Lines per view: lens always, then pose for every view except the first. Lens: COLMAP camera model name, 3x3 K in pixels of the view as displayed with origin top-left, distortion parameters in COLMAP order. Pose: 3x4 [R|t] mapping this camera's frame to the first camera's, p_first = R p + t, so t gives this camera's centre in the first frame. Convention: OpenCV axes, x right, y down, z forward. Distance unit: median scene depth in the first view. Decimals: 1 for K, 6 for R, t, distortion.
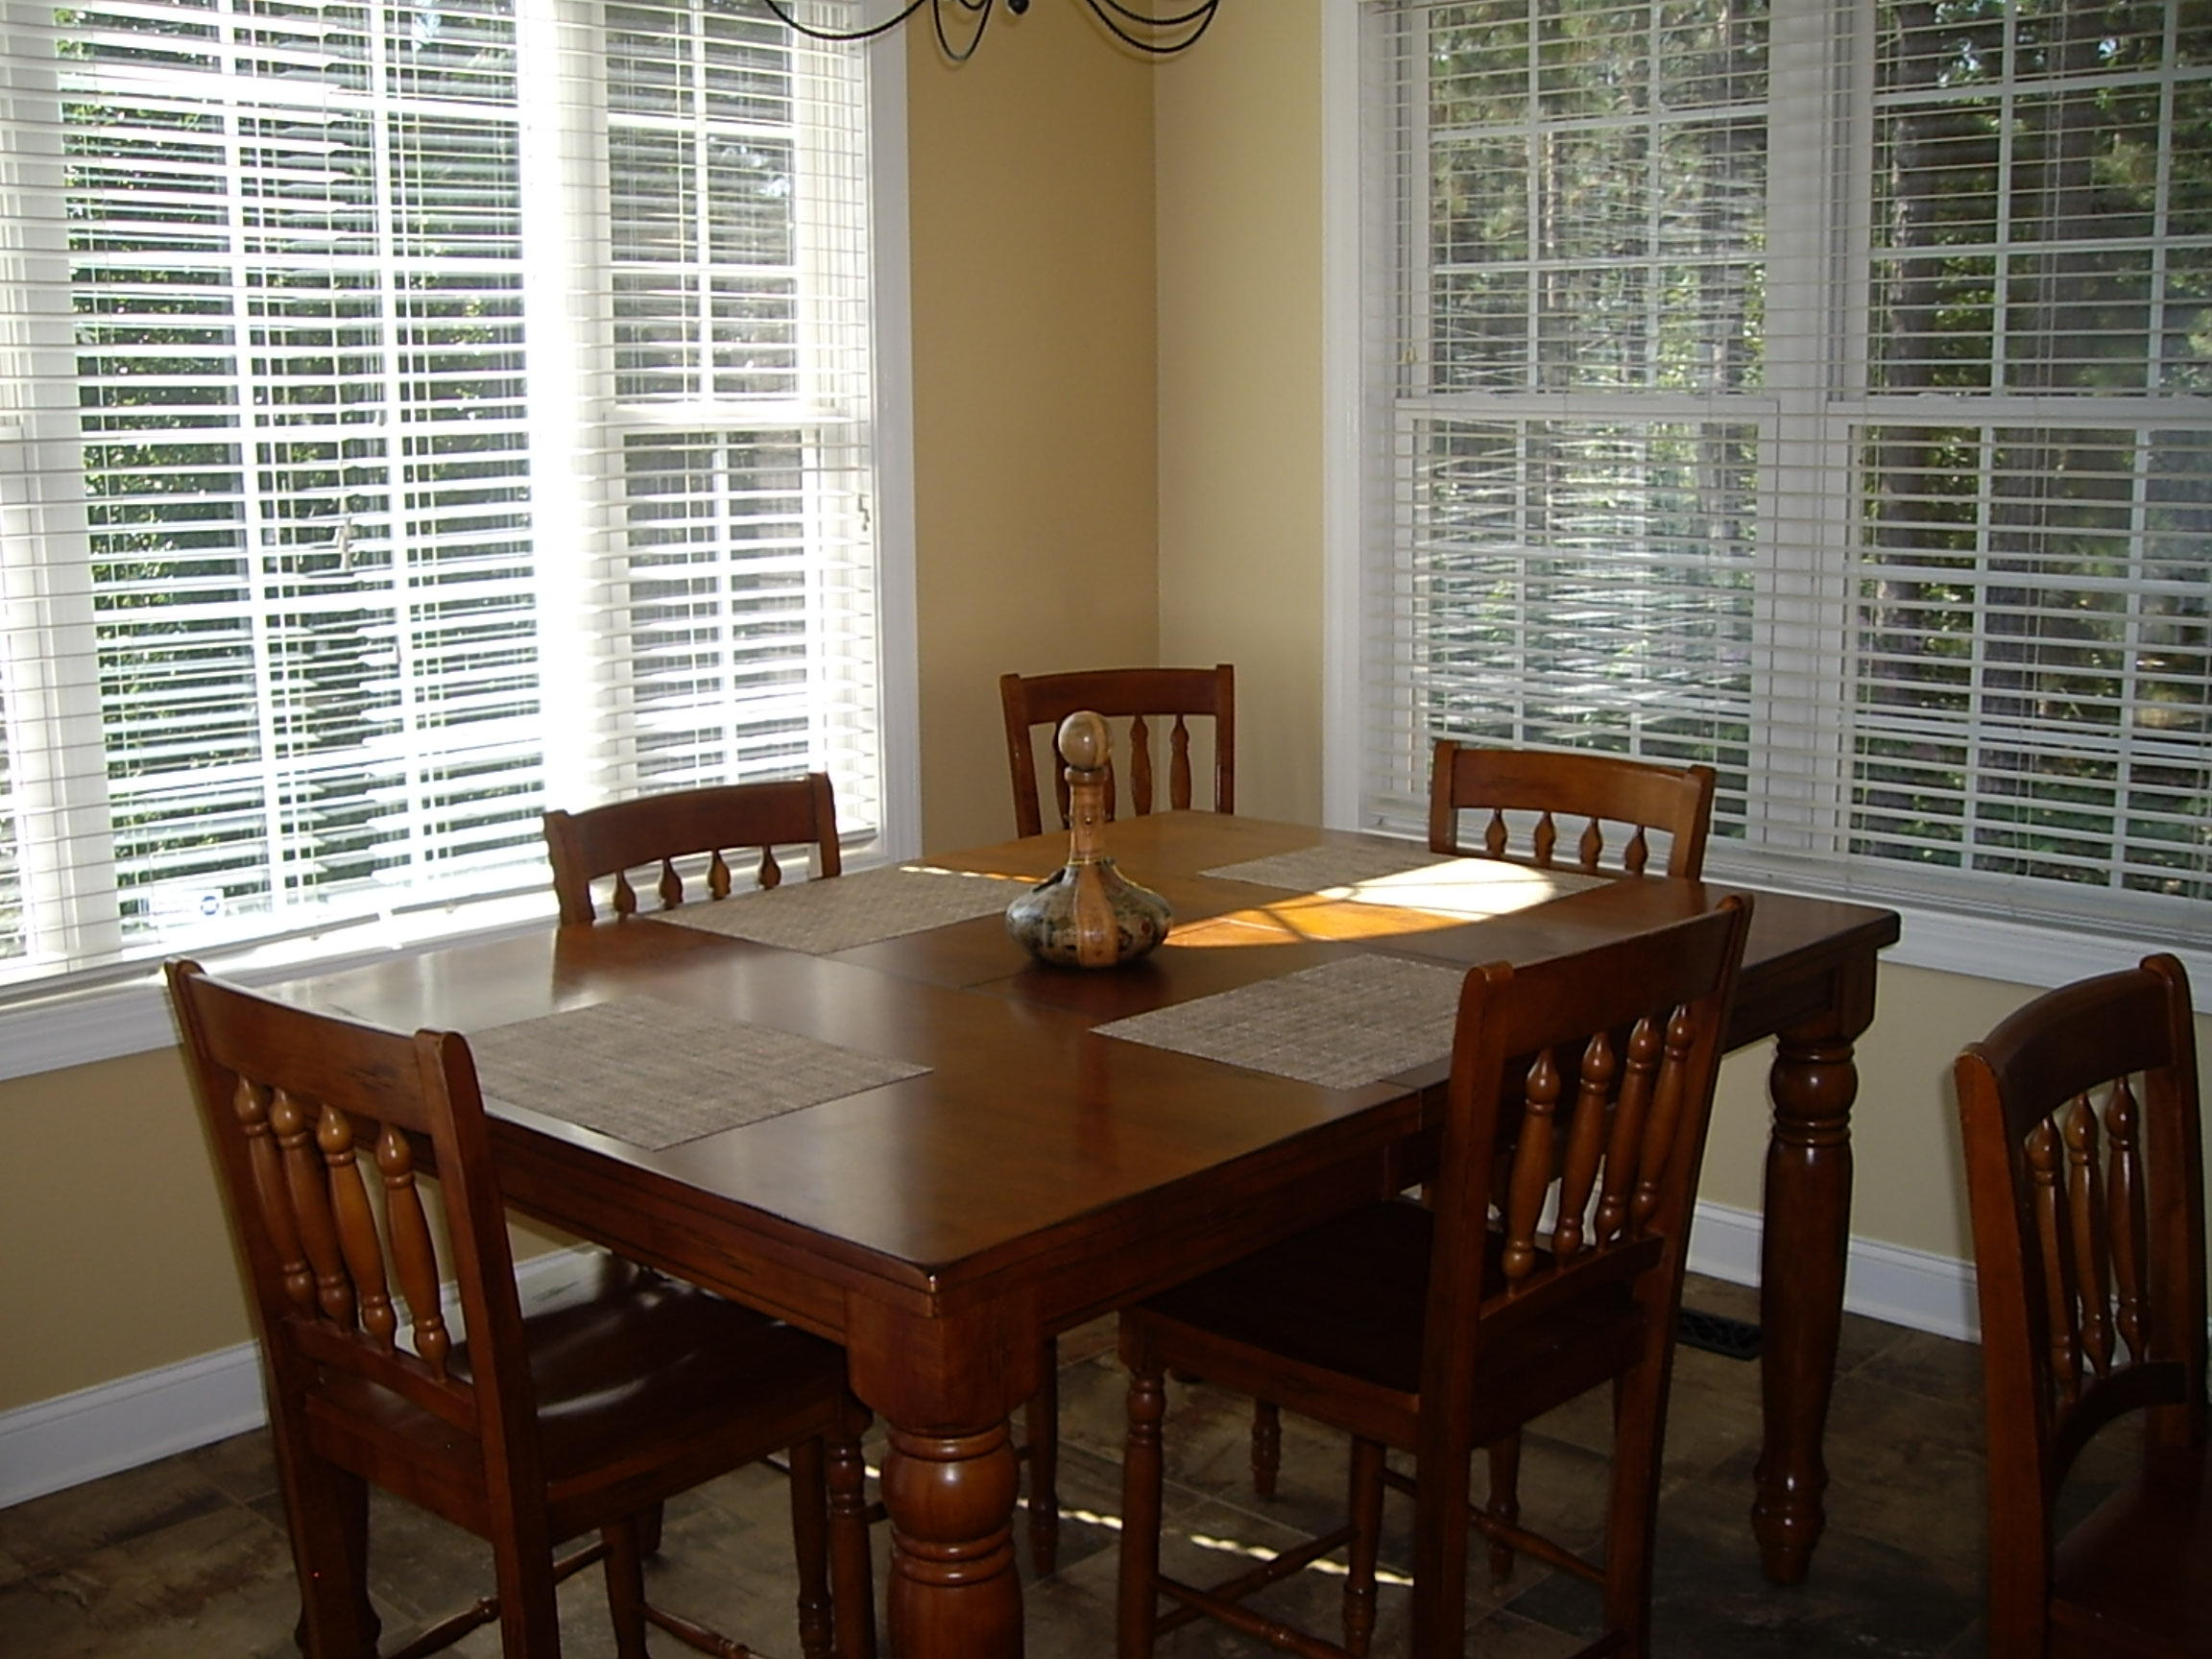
lens RADIAL K [[2393.0, 0, 1119.6], [0, 2393.0, 868.2], [0, 0, 1]] dist [-0.243077, 0.273488]
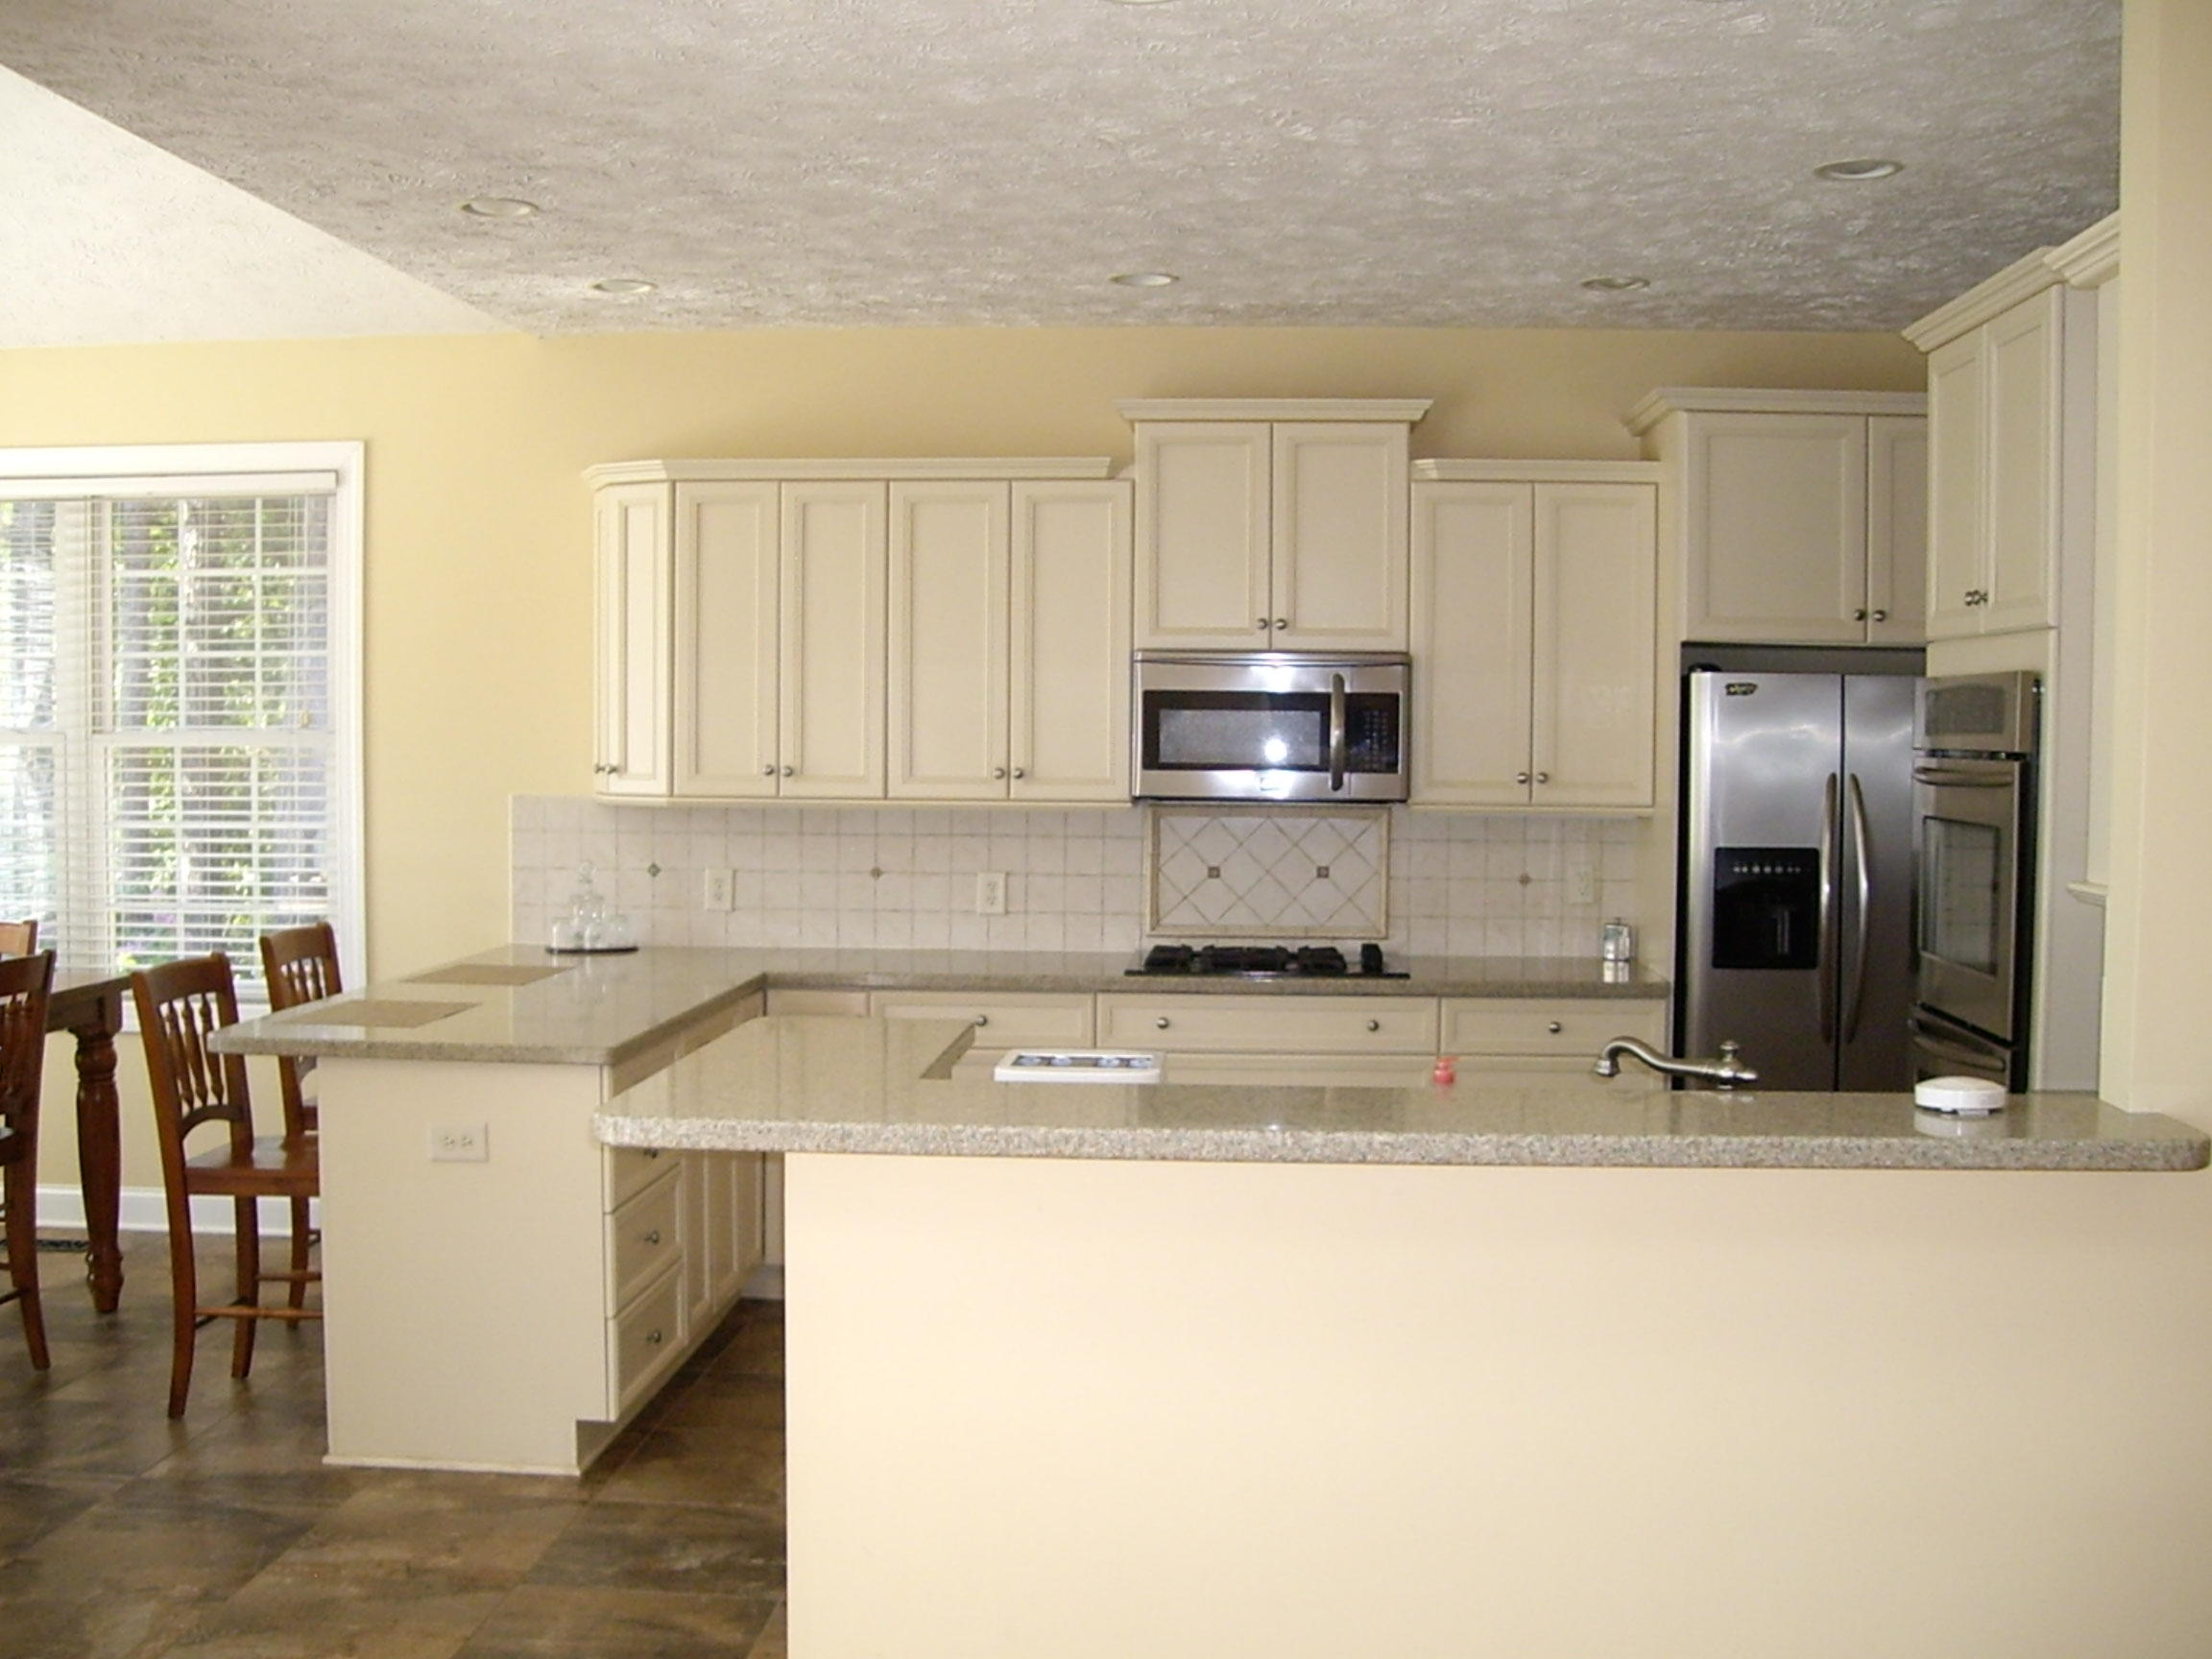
lens RADIAL K [[2393.0, 0, 1119.6], [0, 2393.0, 868.2], [0, 0, 1]] dist [-0.243077, 0.273488]
pose [[0.773903, -0.023114, 0.632882, -0.270775], [0.103595, 0.990493, -0.090504, 0.189759], [-0.624774, 0.135605, 0.768940, -1.085109]]
